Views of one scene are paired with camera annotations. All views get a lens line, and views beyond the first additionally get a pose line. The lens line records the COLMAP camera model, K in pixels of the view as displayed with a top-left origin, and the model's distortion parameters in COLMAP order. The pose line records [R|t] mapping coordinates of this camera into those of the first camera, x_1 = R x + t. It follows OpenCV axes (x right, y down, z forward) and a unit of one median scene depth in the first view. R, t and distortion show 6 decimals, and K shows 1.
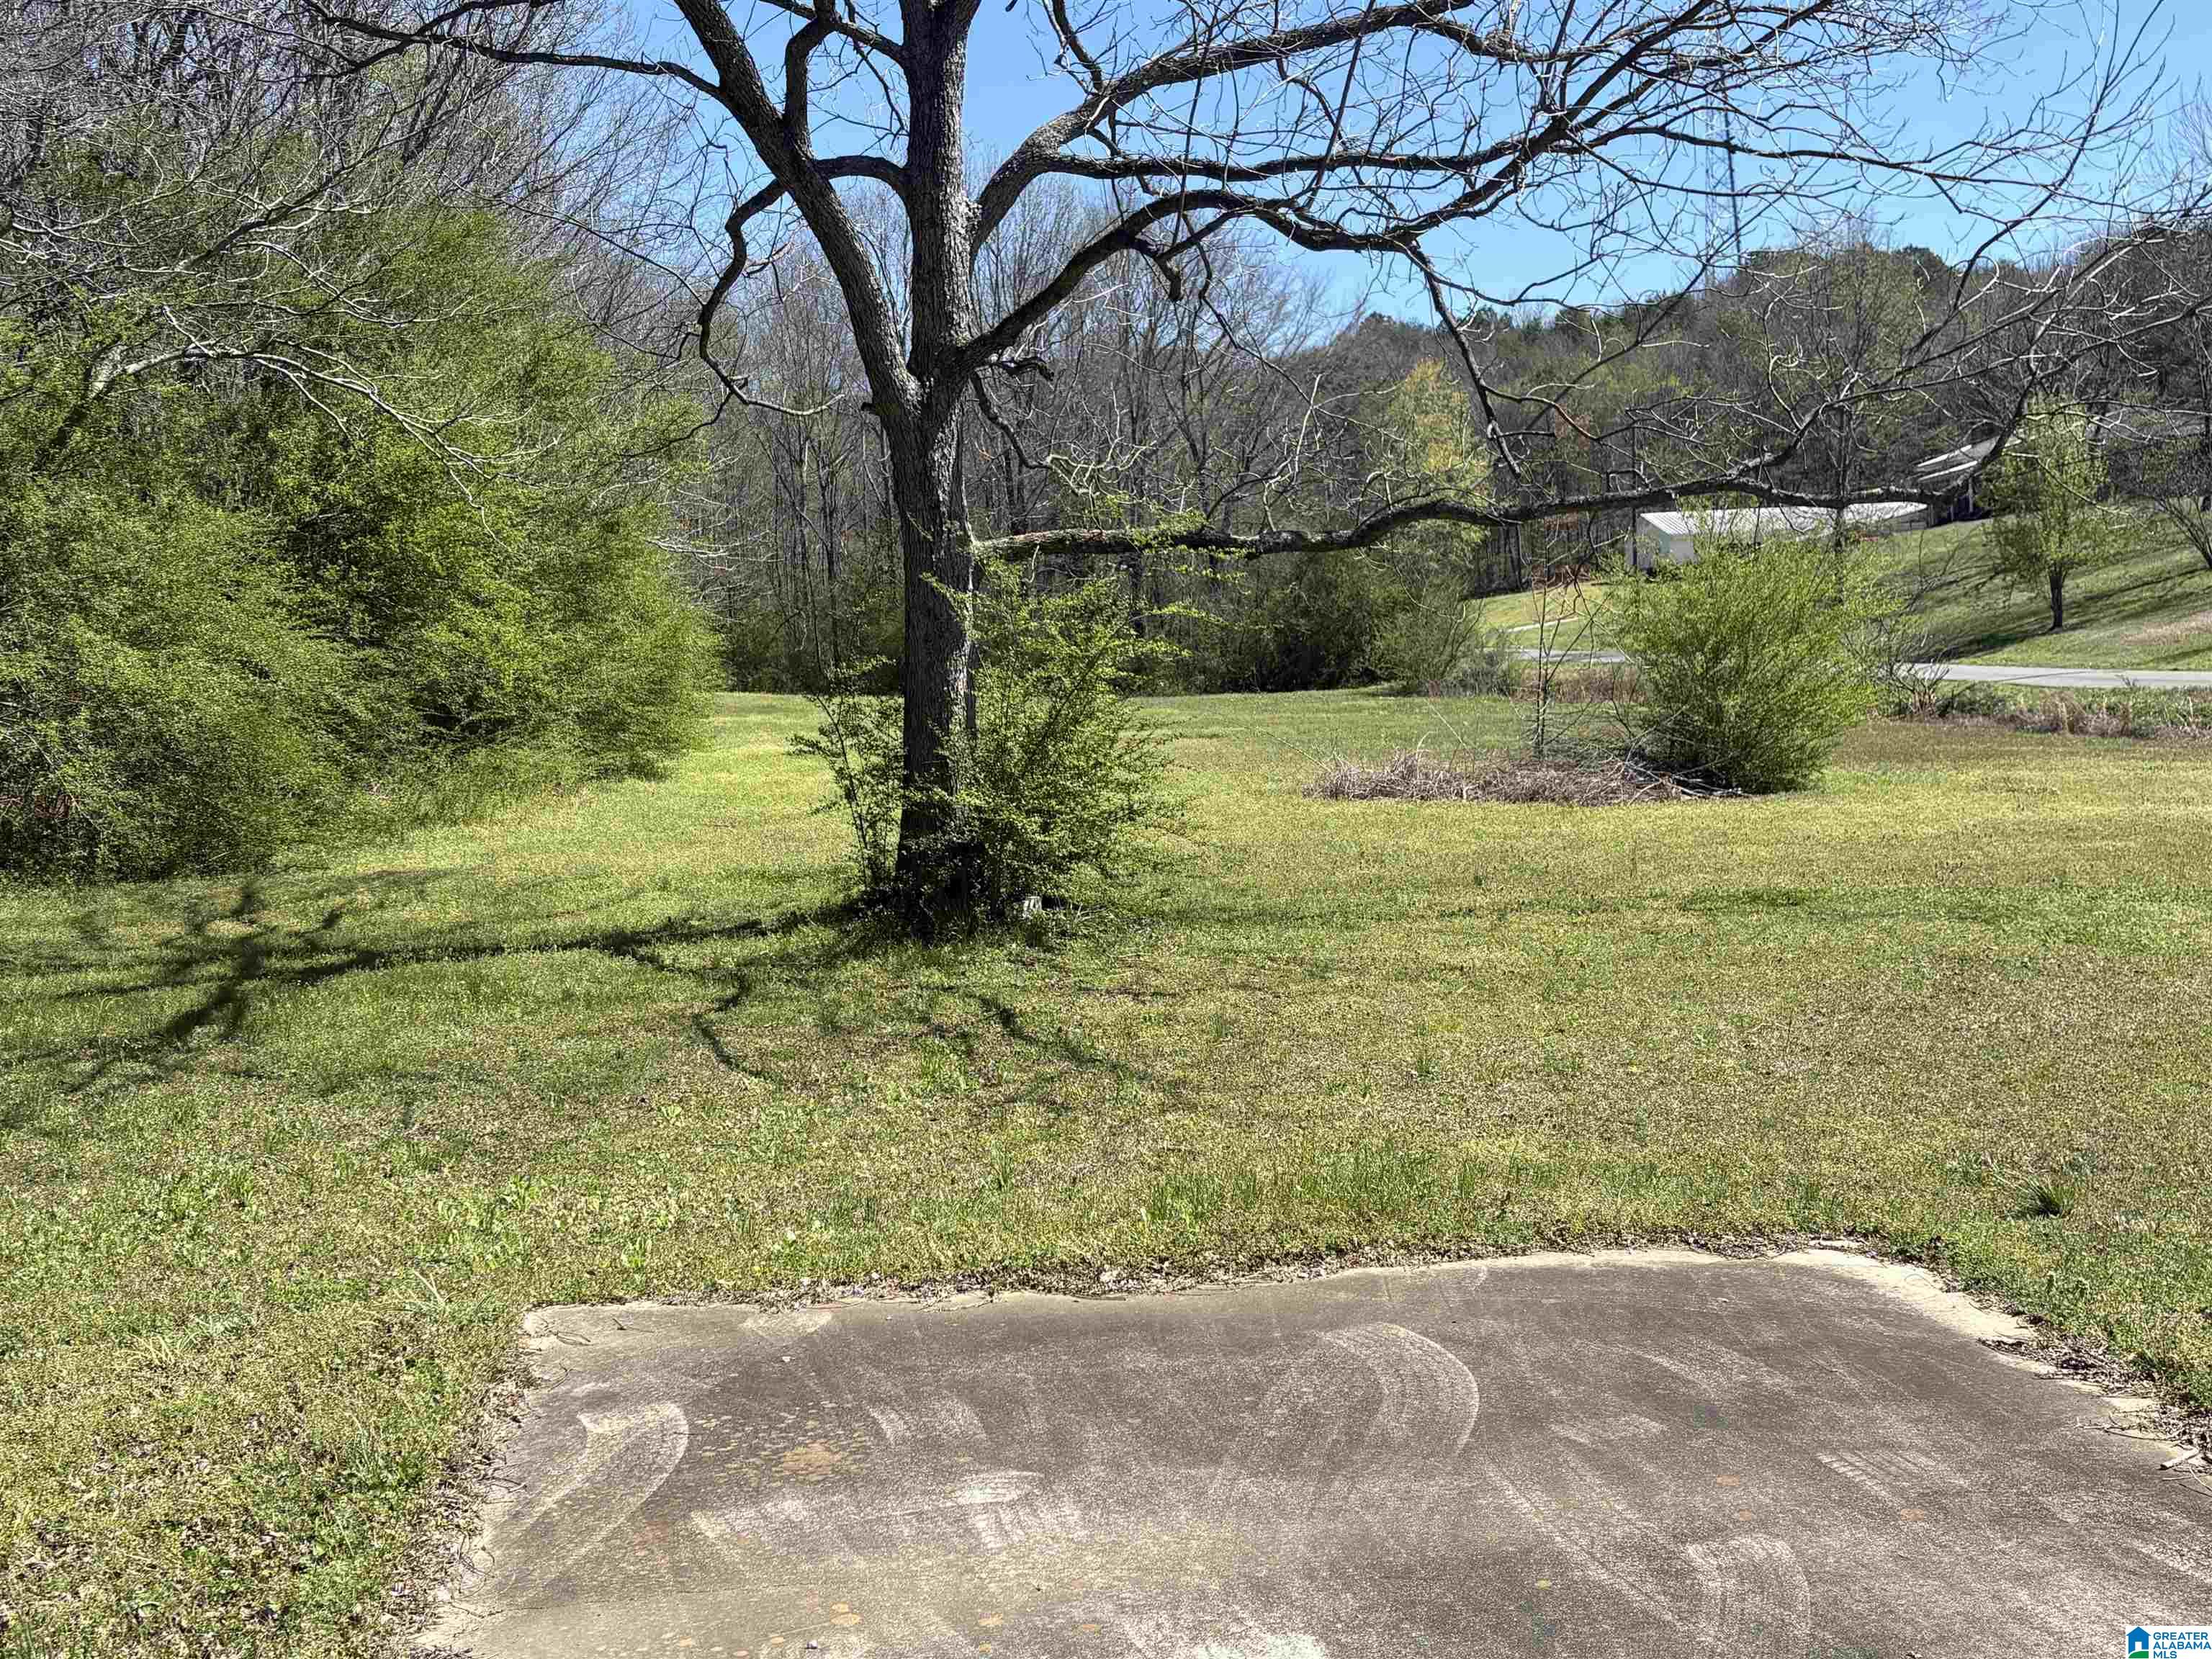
lens RADIAL K [[2522.5, 0, 1107.6], [0, 2522.5, 828.5], [0, 0, 1]] dist [0.012580, 0.000000]
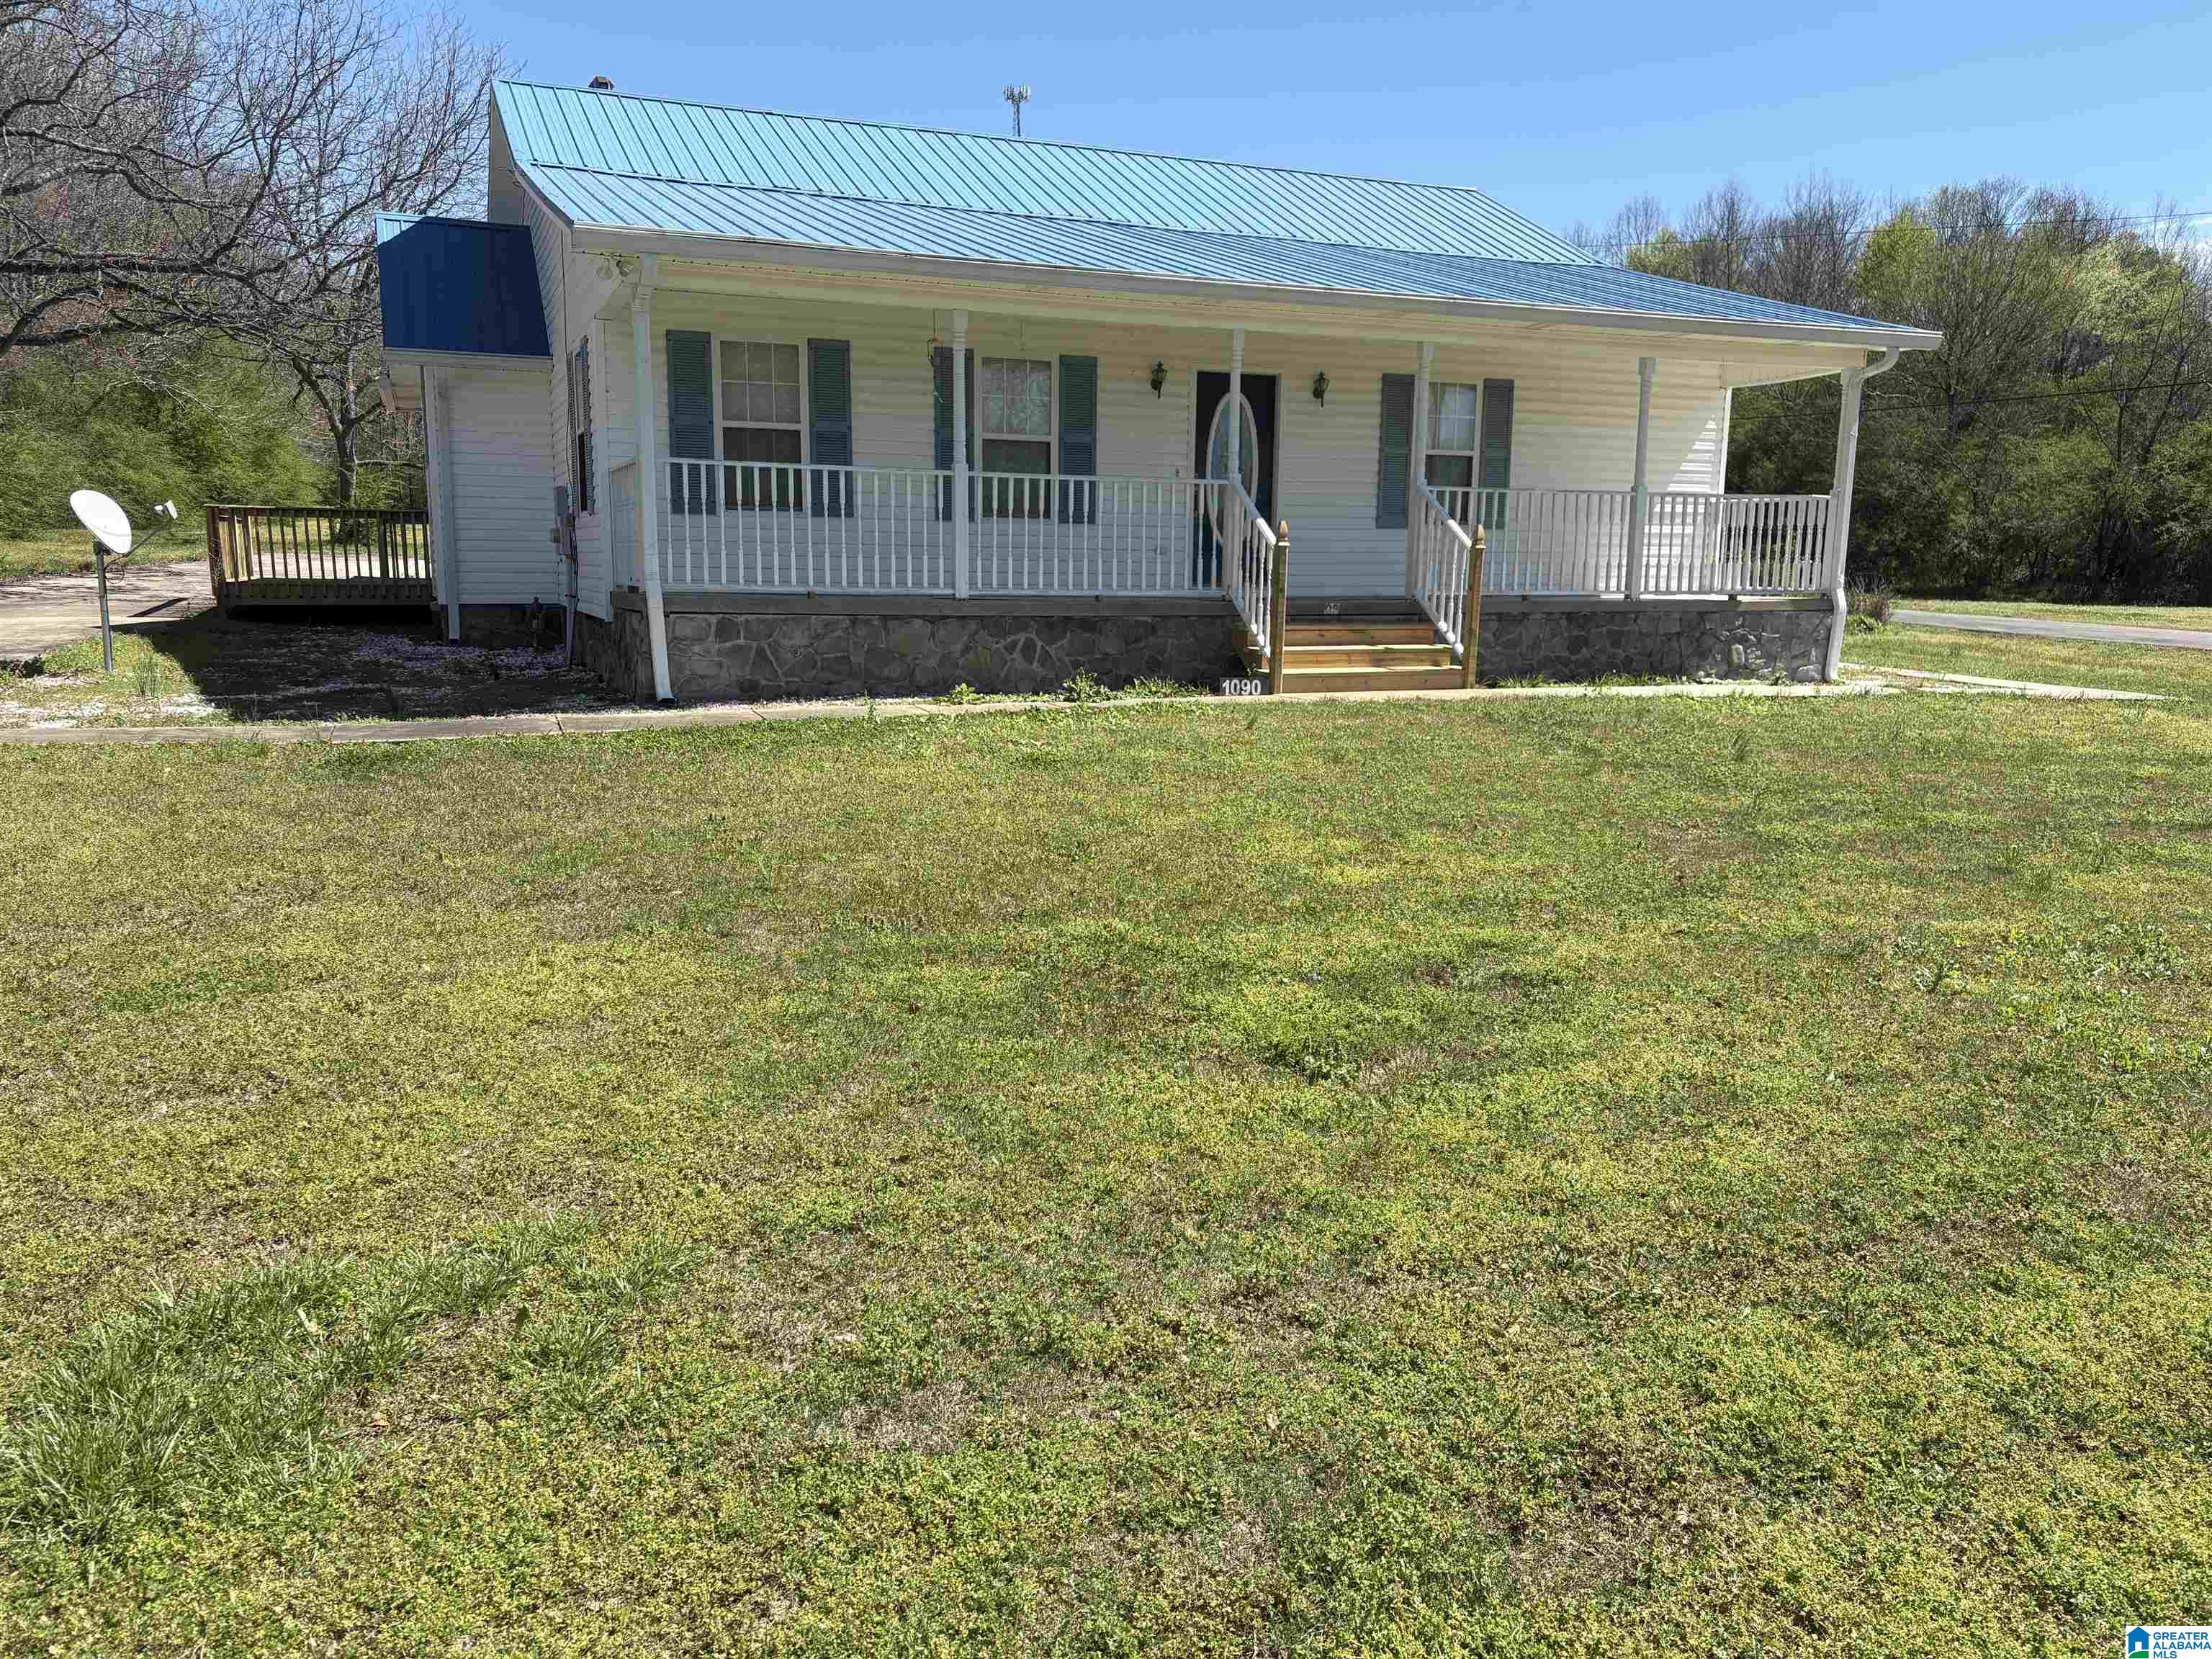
lens RADIAL K [[1684.3, 0, 1106.3], [0, 1684.3, 830.6], [0, 0, 1]] dist [0.059471, -0.034962]
pose [[0.966722, 0.018796, 0.255138, 0.331630], [-0.046078, 0.993780, 0.101379, 0.121890], [-0.251646, -0.109762, 0.961575, -1.642483]]
